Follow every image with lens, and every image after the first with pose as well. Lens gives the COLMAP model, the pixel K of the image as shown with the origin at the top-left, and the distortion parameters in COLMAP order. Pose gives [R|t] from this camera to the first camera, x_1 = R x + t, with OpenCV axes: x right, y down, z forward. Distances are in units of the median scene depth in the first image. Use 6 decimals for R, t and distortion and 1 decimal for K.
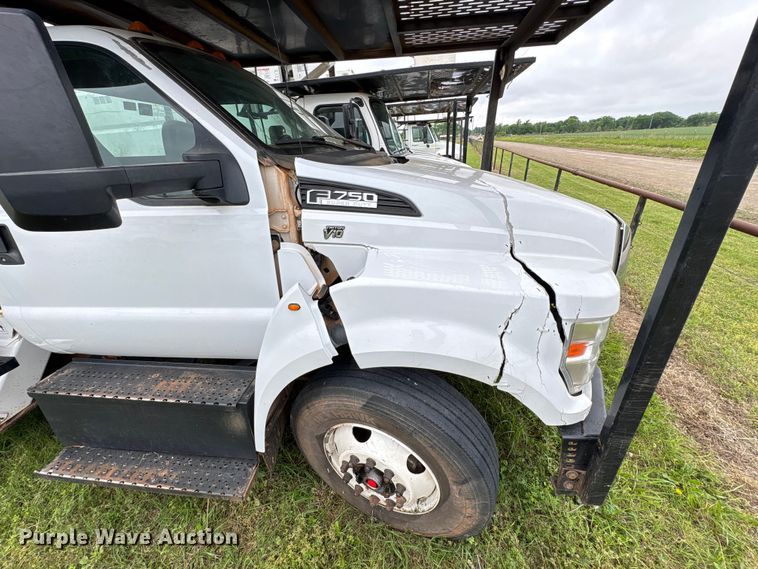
lens RADIAL K [[301.3, 0, 379.8], [0, 301.3, 284.4], [0, 0, 1]] dist [0.001521, -0.000598]
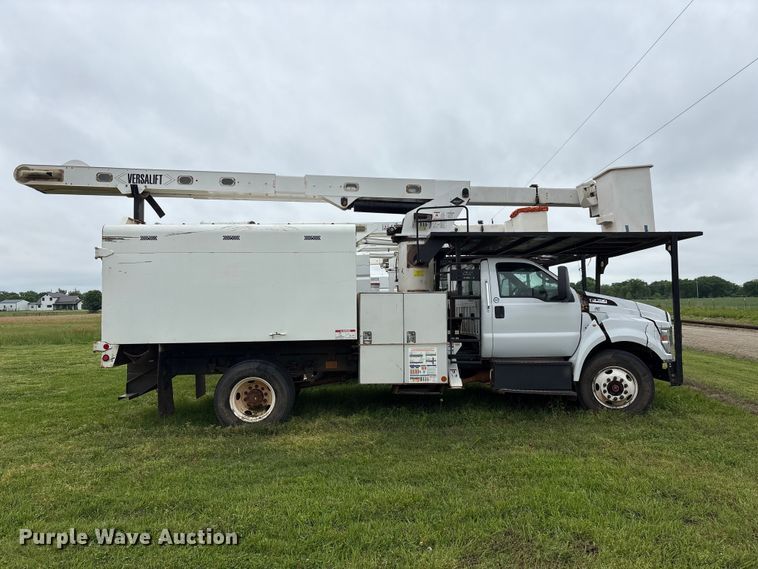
lens RADIAL K [[572.5, 0, 377.9], [0, 572.5, 289.7], [0, 0, 1]] dist [0.050418, -0.030824]
pose [[0.985794, 0.033097, 0.164668, -3.344755], [0.044942, 0.892669, -0.448466, 2.249052], [-0.161837, 0.449496, 0.878500, -4.140402]]
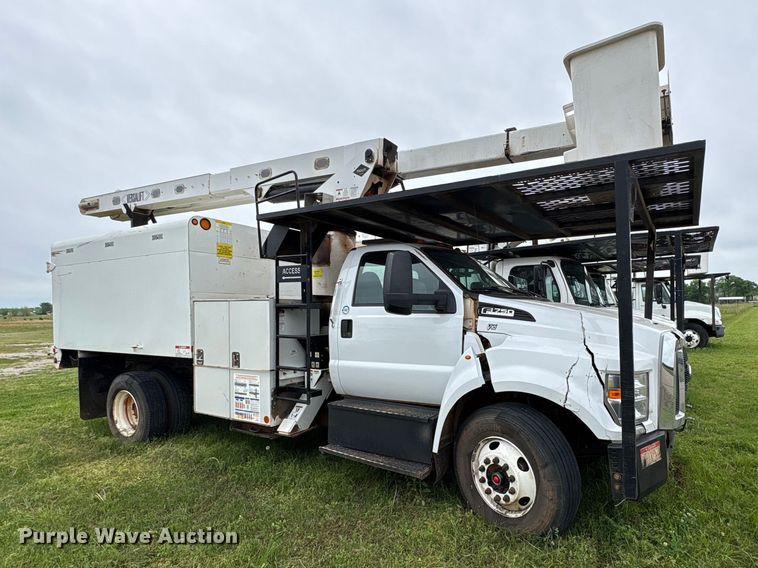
lens RADIAL K [[435.8, 0, 431.3], [0, 435.8, 330.5], [0, 0, 1]] dist [0.006916, 0.003260]
pose [[0.918657, 0.048213, -0.392103, 0.521590], [-0.188999, 0.925208, -0.329043, 0.744023], [0.346913, 0.376385, 0.859061, -1.391750]]
